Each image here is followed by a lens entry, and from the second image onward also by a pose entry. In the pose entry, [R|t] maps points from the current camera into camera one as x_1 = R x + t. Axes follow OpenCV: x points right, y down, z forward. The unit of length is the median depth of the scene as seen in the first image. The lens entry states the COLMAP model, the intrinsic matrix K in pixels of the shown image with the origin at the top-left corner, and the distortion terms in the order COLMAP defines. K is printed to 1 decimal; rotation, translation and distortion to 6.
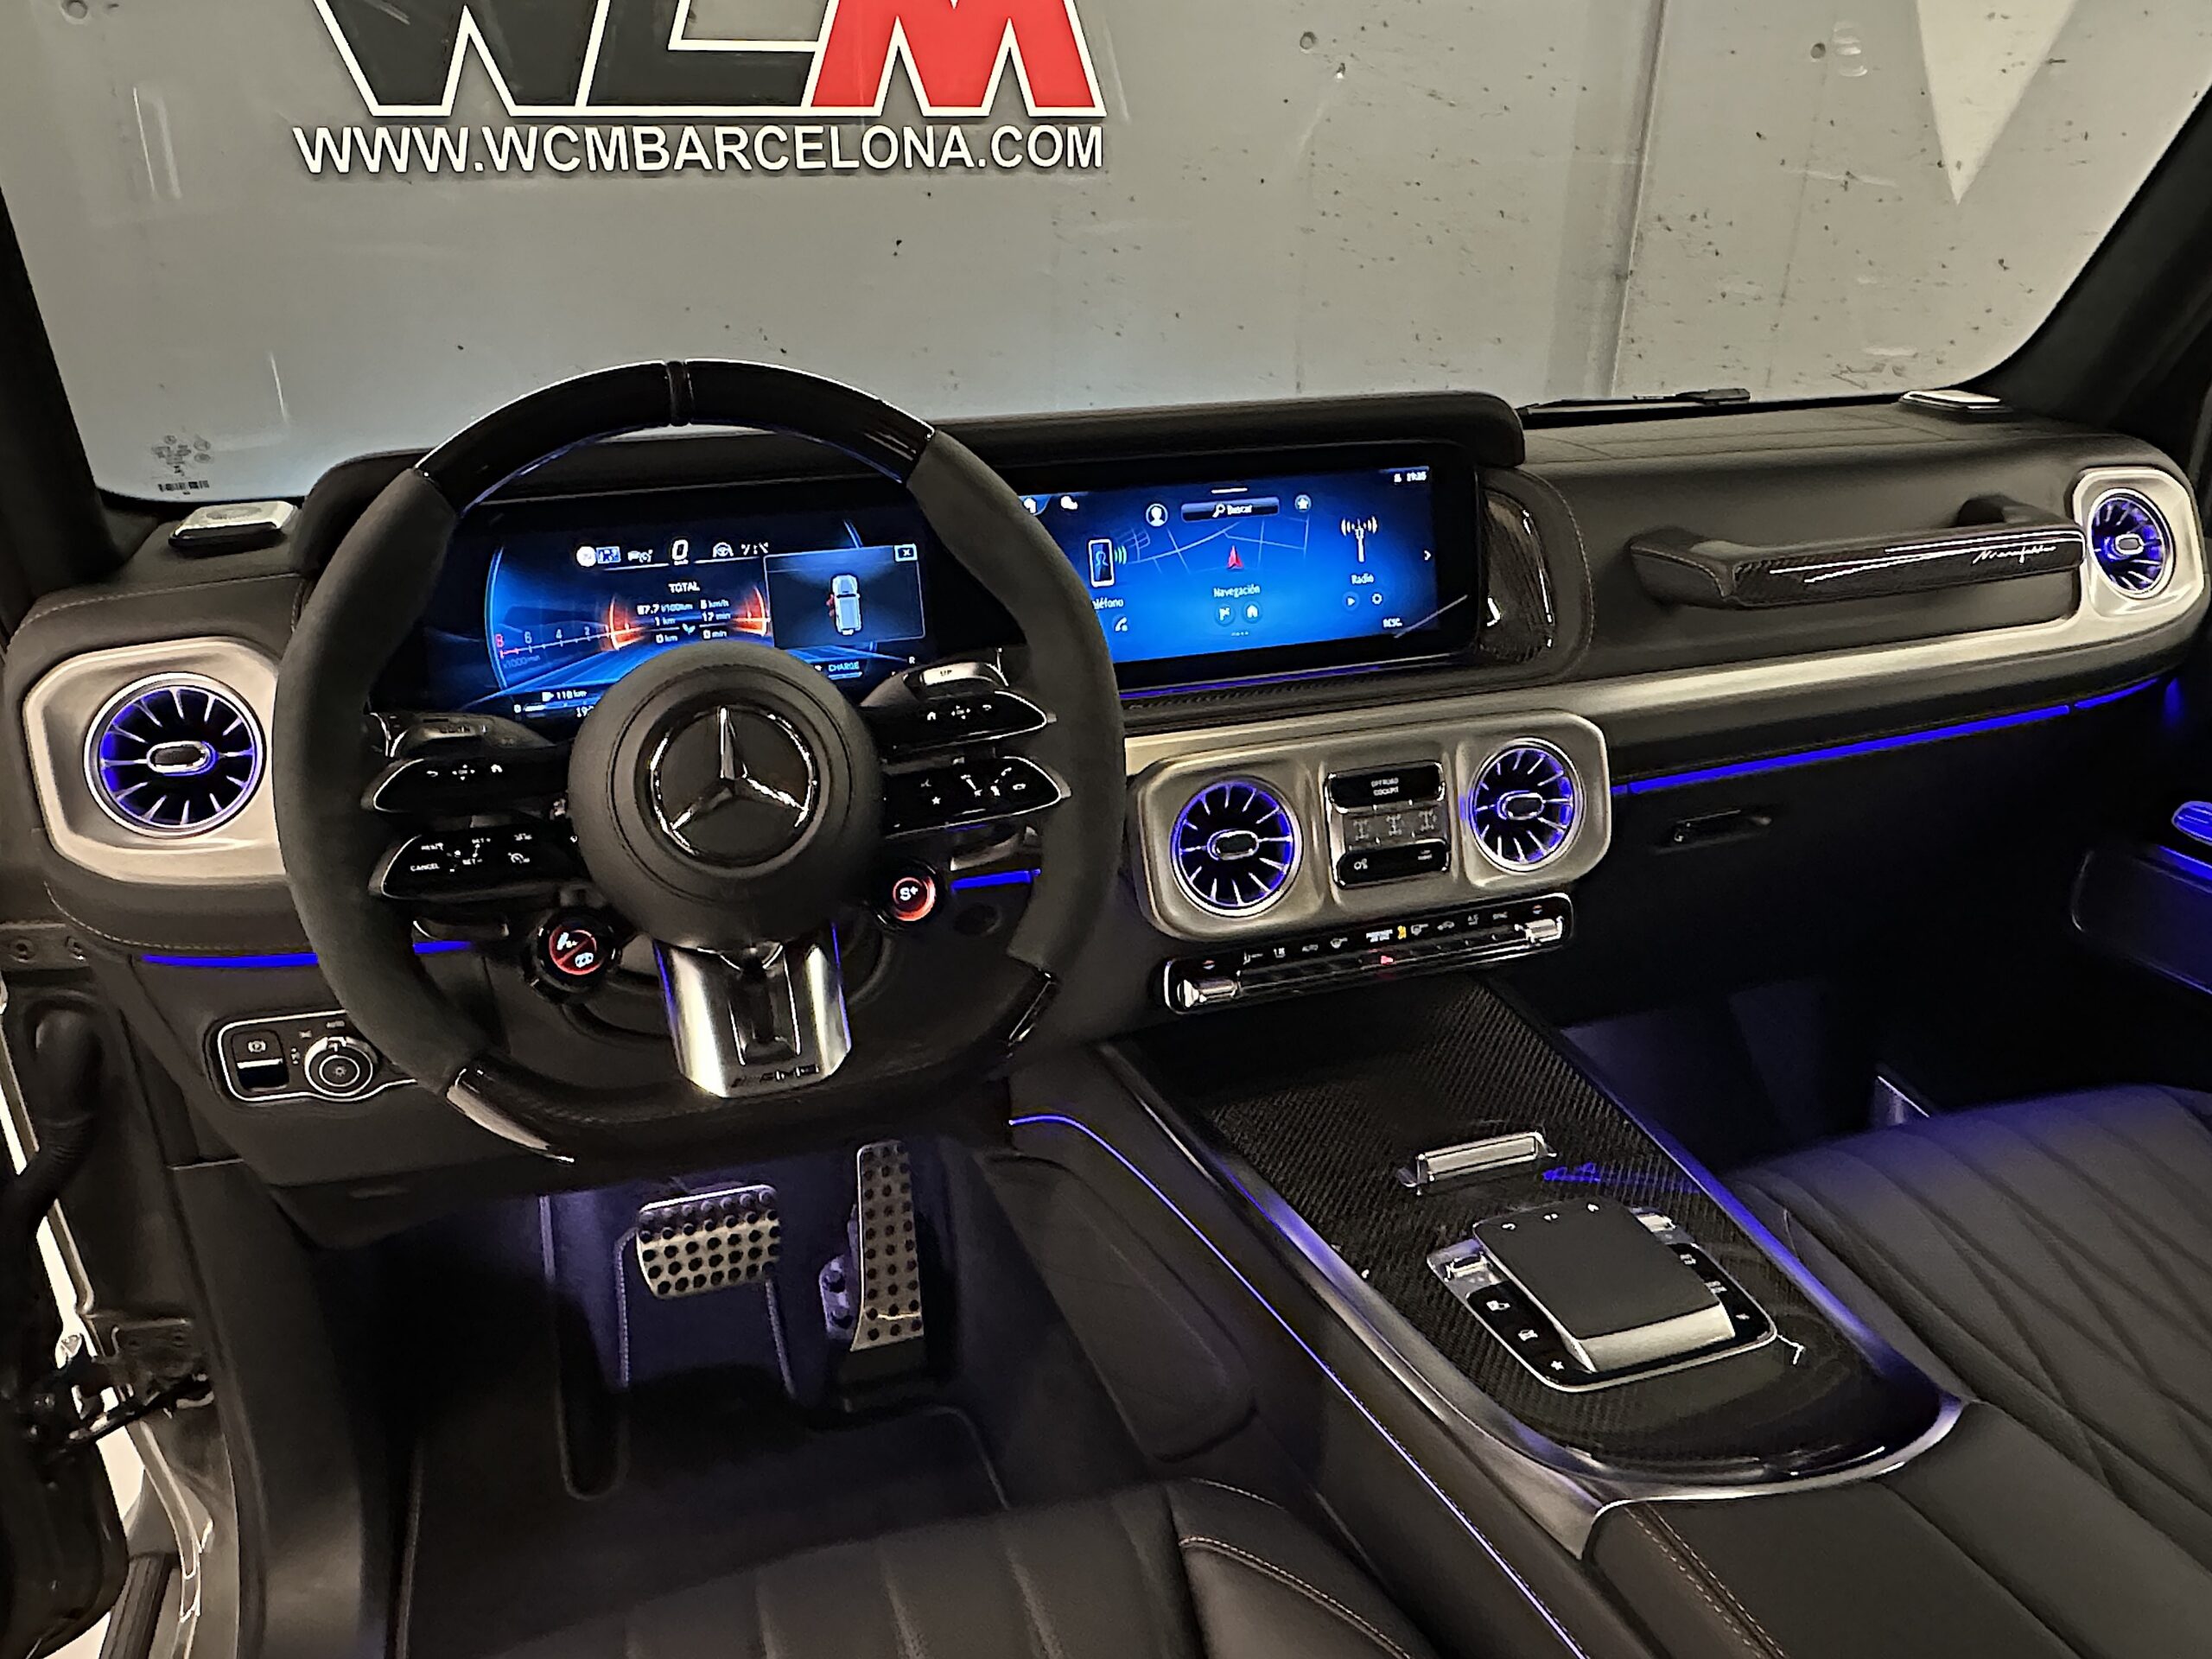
lens RADIAL K [[1453.9, 0, 1053.9], [0, 1453.9, 755.9], [0, 0, 1]] dist [0.001836, -0.005424]
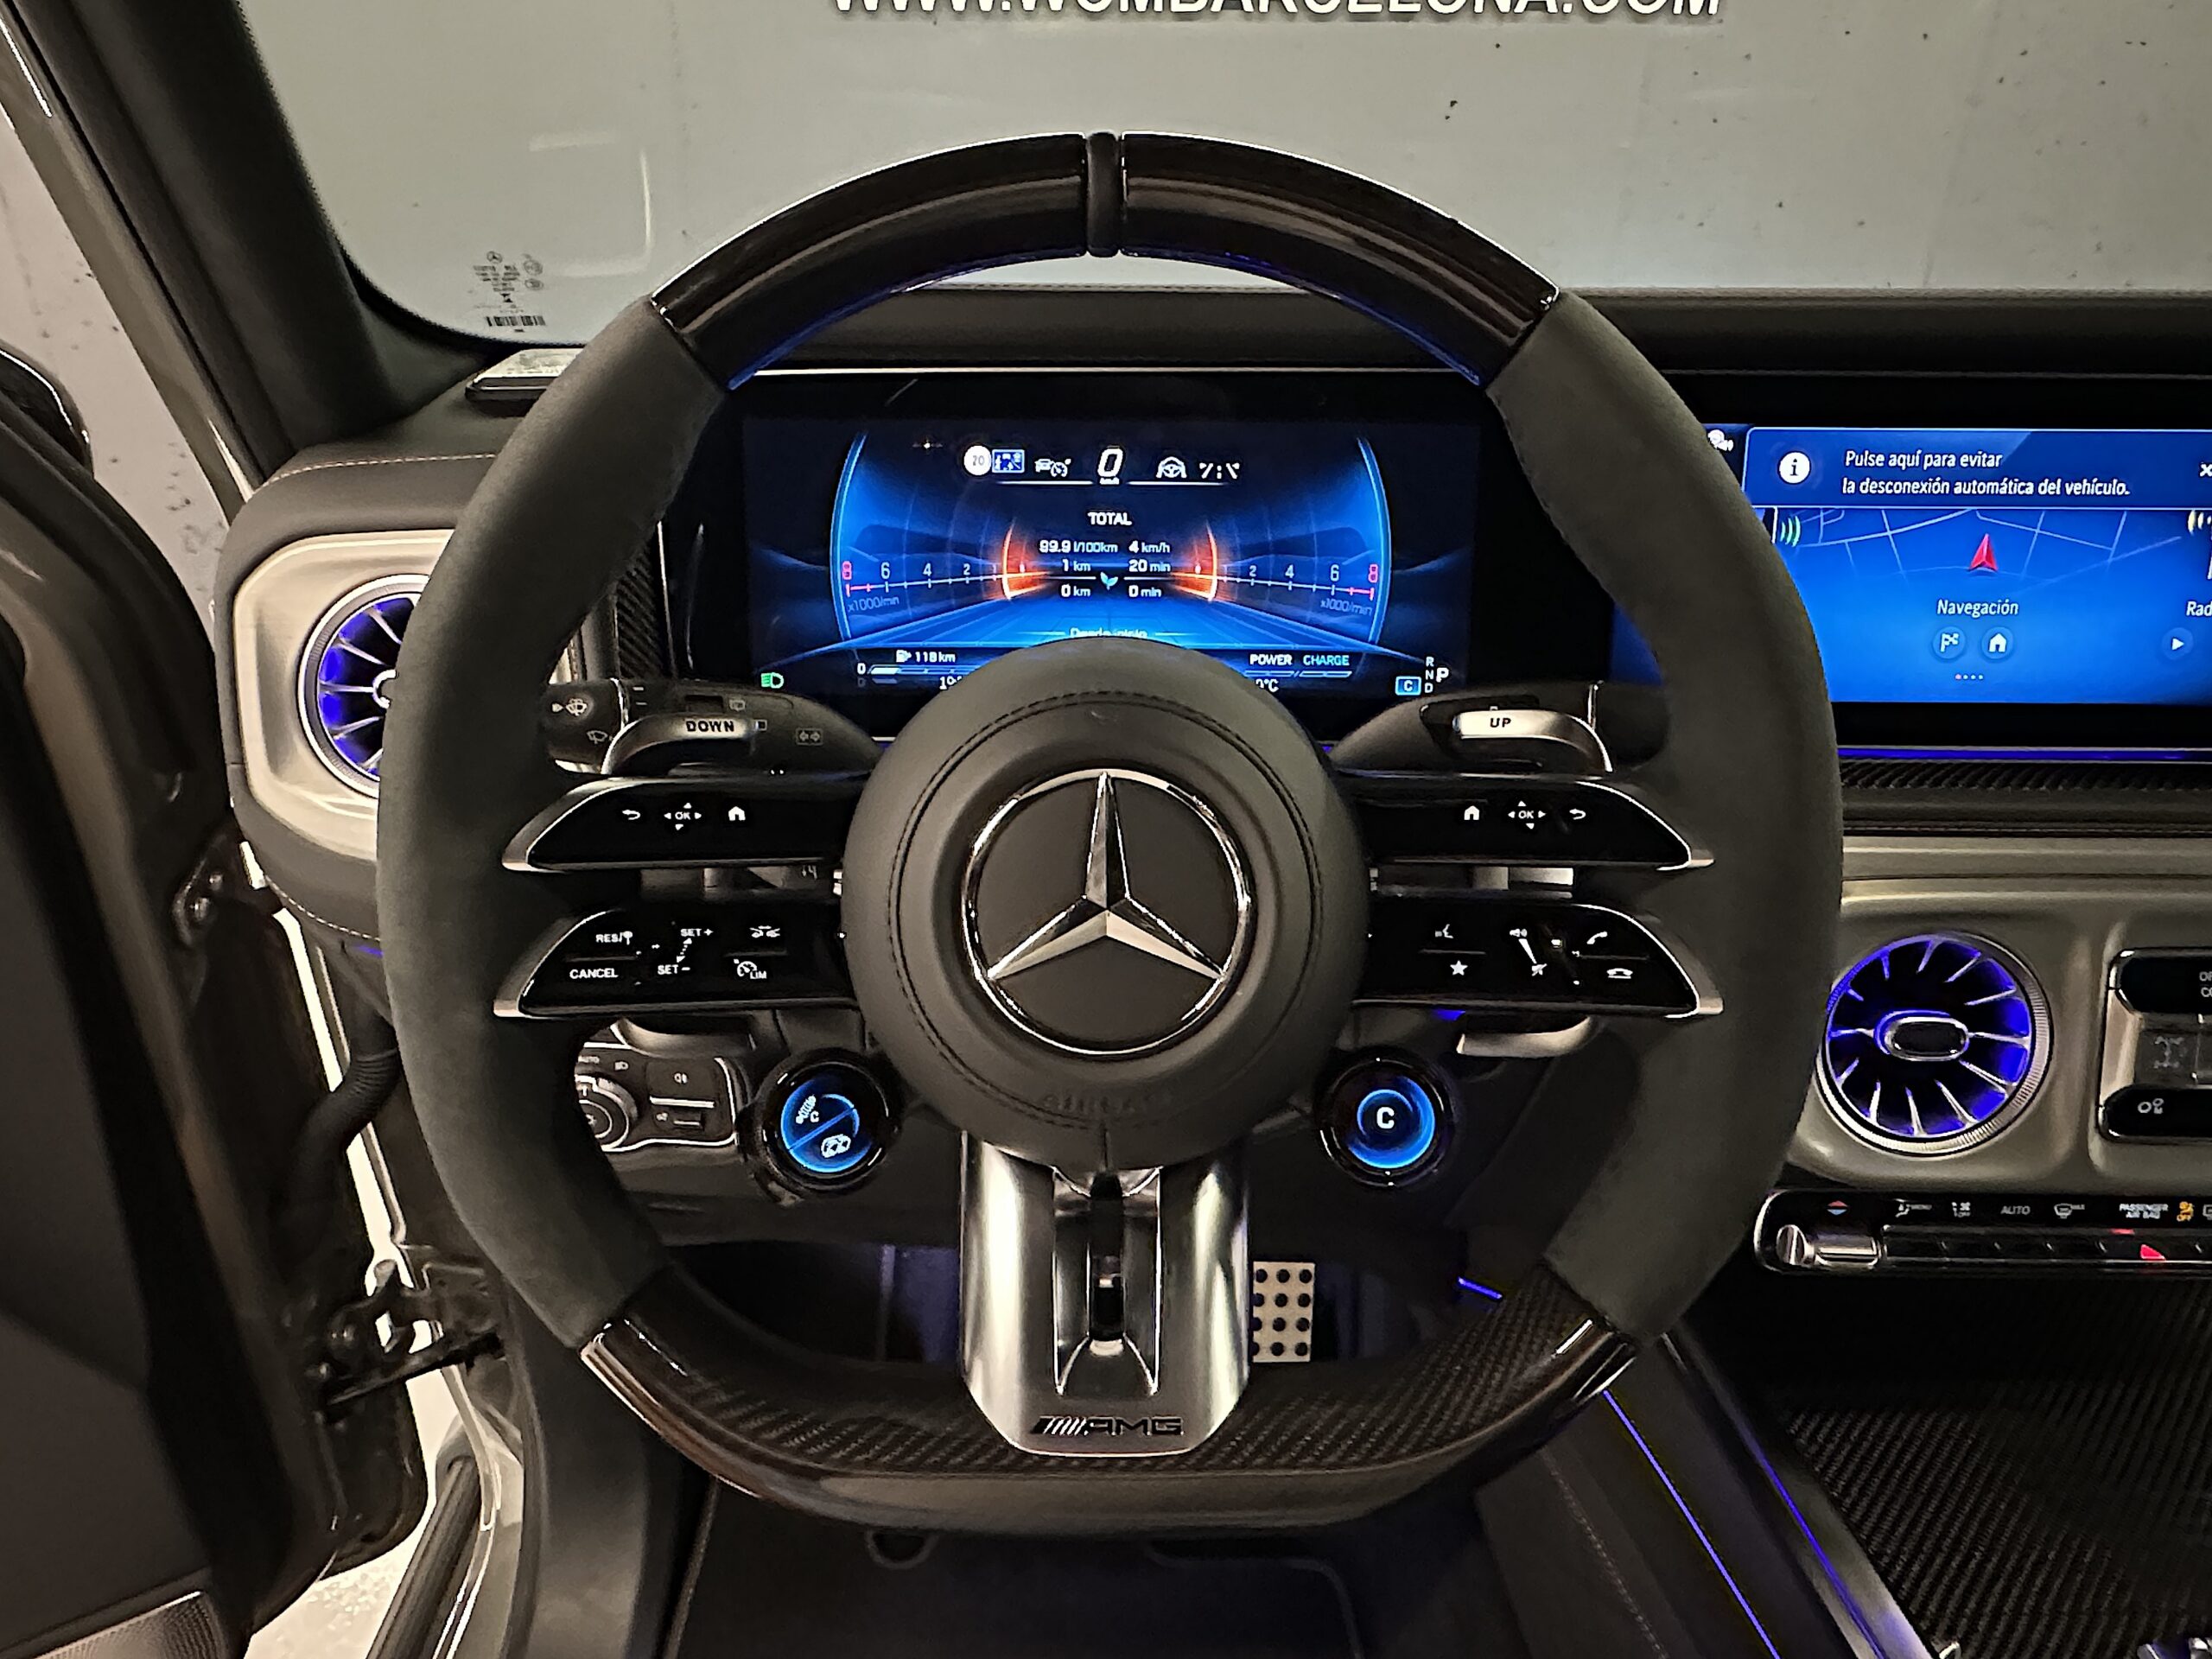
lens RADIAL K [[1453.9, 0, 1101.0], [0, 1453.9, 793.4], [0, 0, 1]] dist [0.001836, -0.005424]
pose [[0.952249, 0.150336, -0.265746, -0.057608], [-0.125764, 0.986243, 0.107281, -0.061374], [0.278218, -0.068737, 0.958055, 0.336858]]
